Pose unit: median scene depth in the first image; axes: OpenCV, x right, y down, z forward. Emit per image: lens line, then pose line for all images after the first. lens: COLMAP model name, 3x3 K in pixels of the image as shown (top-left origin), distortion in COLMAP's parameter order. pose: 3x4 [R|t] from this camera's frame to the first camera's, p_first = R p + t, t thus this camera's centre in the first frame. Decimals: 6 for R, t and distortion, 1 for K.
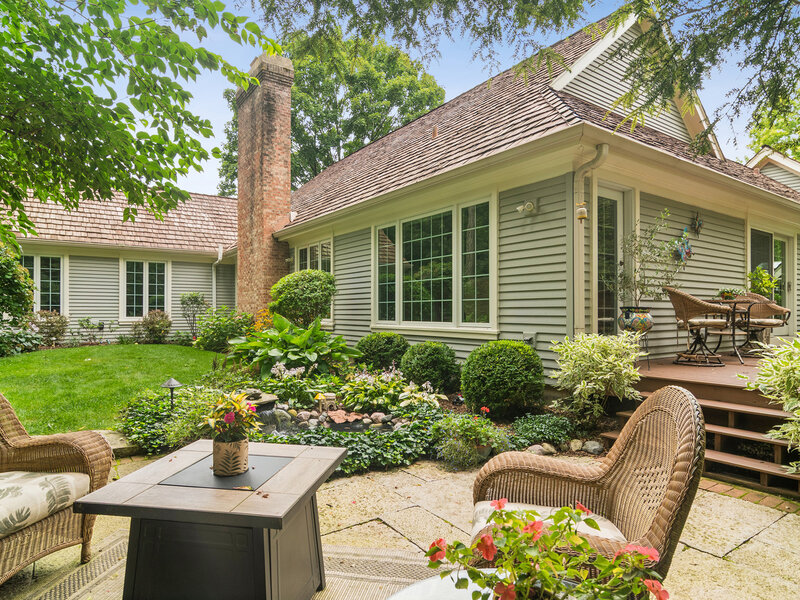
lens RADIAL K [[483.0, 0, 399.8], [0, 483.0, 310.6], [0, 0, 1]] dist [0.000191, 0.001980]
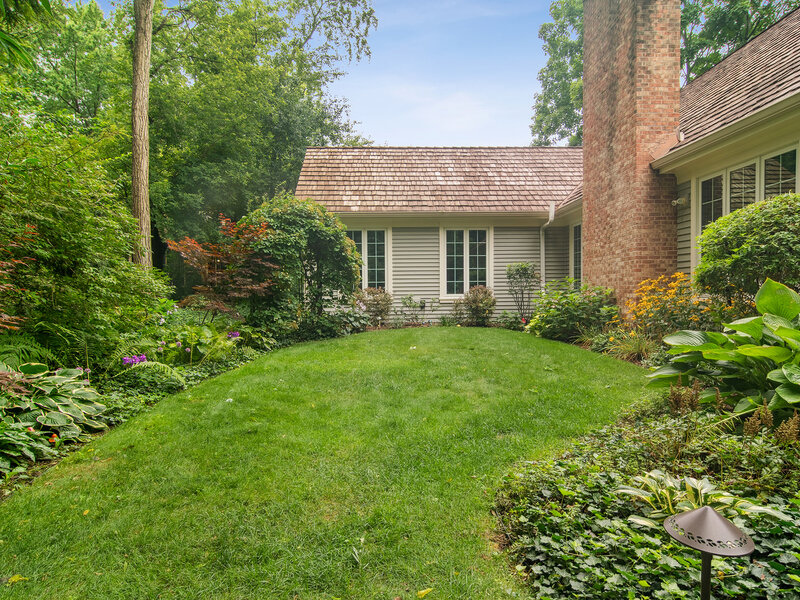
lens RADIAL K [[483.0, 0, 400.4], [0, 483.0, 299.4], [0, 0, 1]] dist [0.000191, 0.001980]
pose [[0.833571, -0.000477, -0.552413, -0.161461], [0.012564, 0.999757, 0.018096, 0.005873], [0.552270, -0.022025, 0.833374, 0.236414]]
